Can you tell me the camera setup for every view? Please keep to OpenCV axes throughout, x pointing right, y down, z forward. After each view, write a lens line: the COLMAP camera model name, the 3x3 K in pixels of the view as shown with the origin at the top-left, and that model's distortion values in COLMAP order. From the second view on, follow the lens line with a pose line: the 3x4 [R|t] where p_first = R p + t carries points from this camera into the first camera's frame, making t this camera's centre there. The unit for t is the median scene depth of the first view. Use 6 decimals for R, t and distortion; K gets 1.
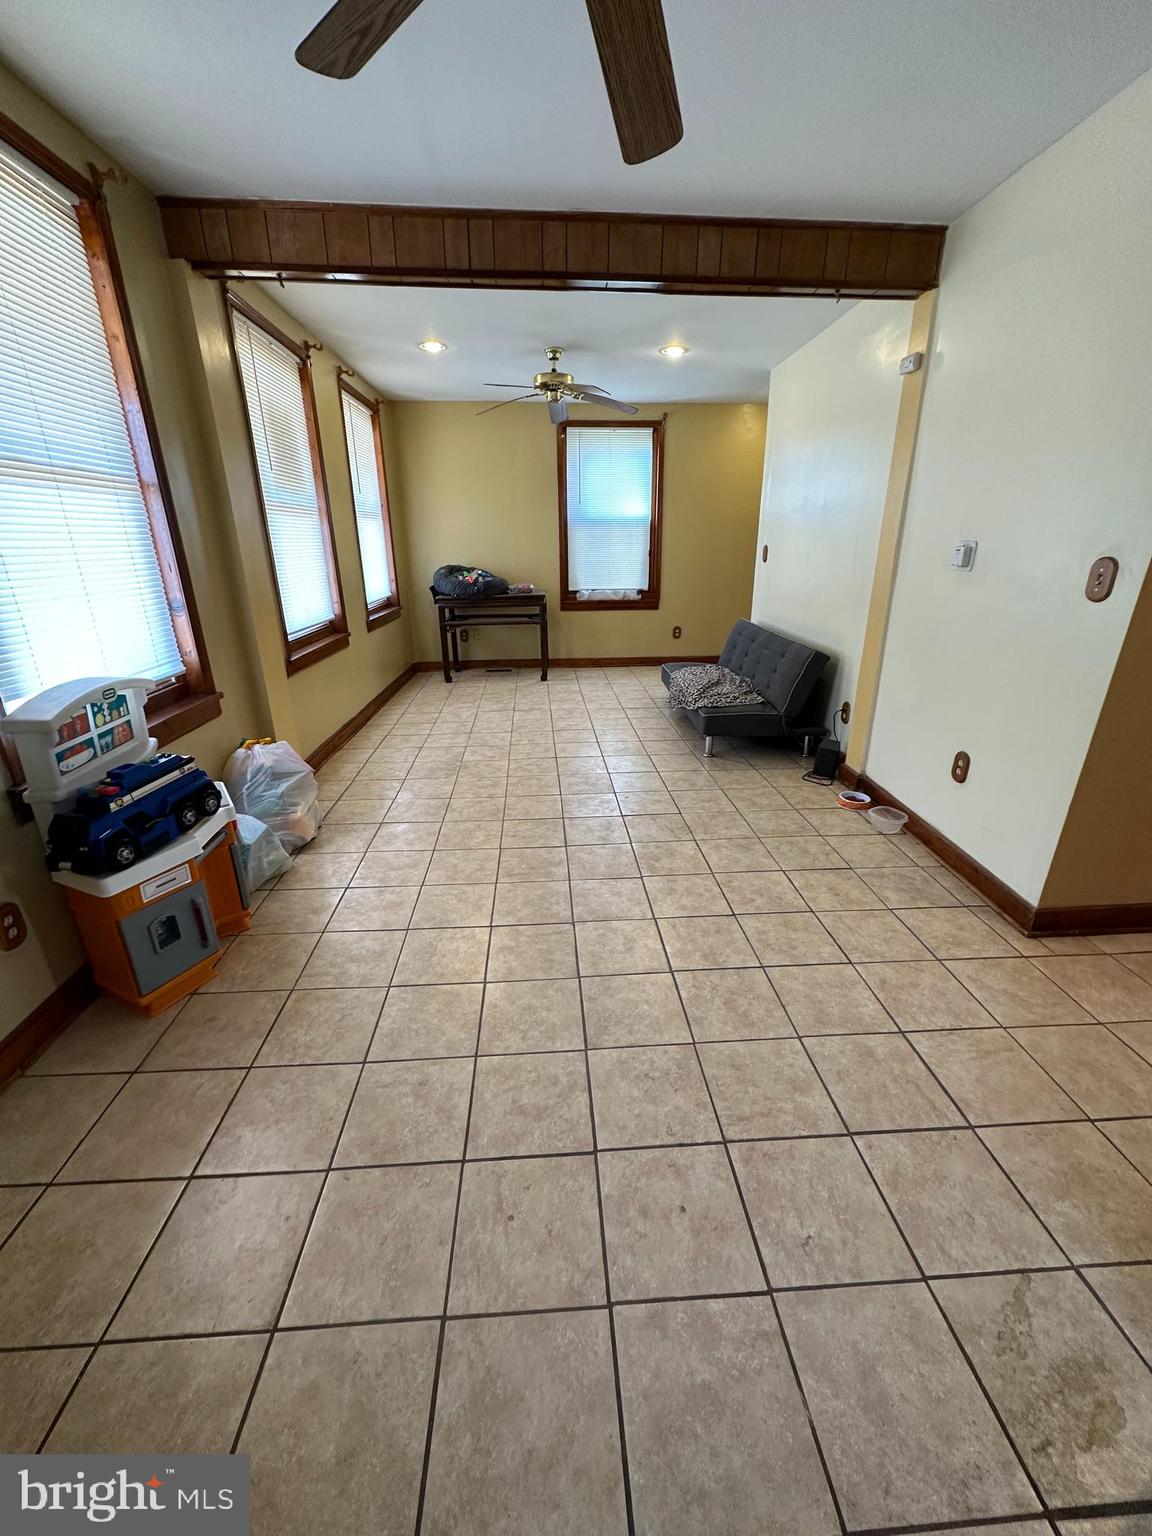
lens RADIAL K [[609.6, 0, 576.0], [0, 609.6, 769.9], [0, 0, 1]] dist [-0.004270, 0.001324]
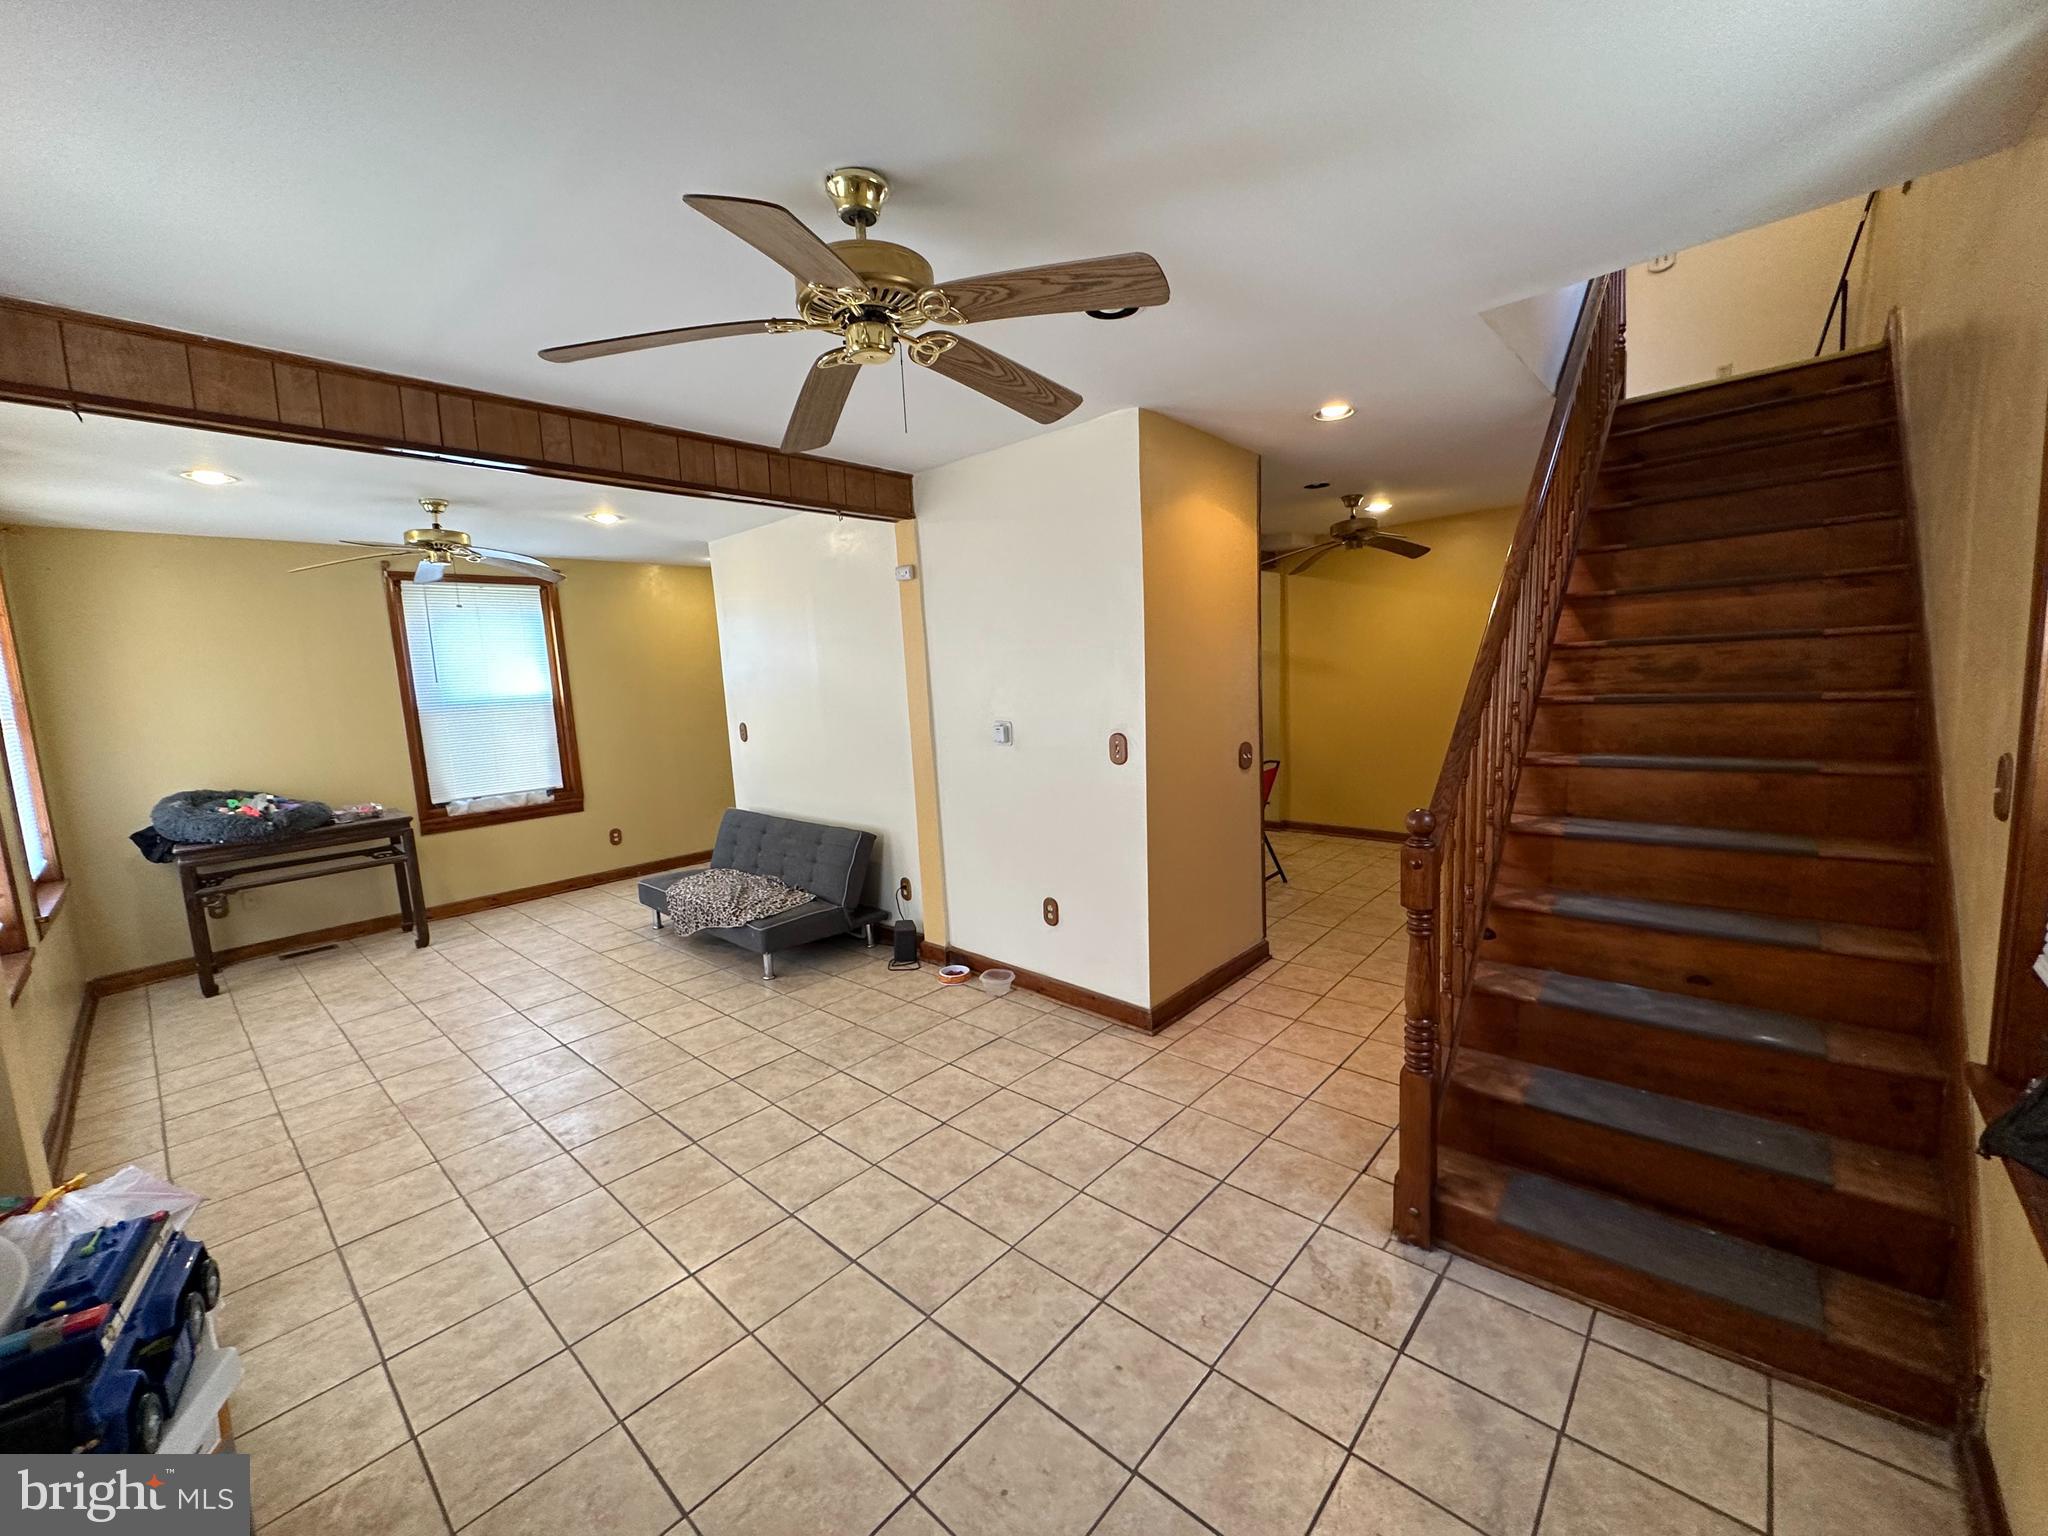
lens RADIAL K [[812.8, 0, 1023.7], [0, 812.8, 770.8], [0, 0, 1]] dist [-0.004270, 0.001324]
pose [[0.716564, -0.115540, 0.687885, -0.377781], [0.288295, 0.947068, -0.141240, -0.050888], [-0.635155, 0.299522, 0.711944, -0.098199]]
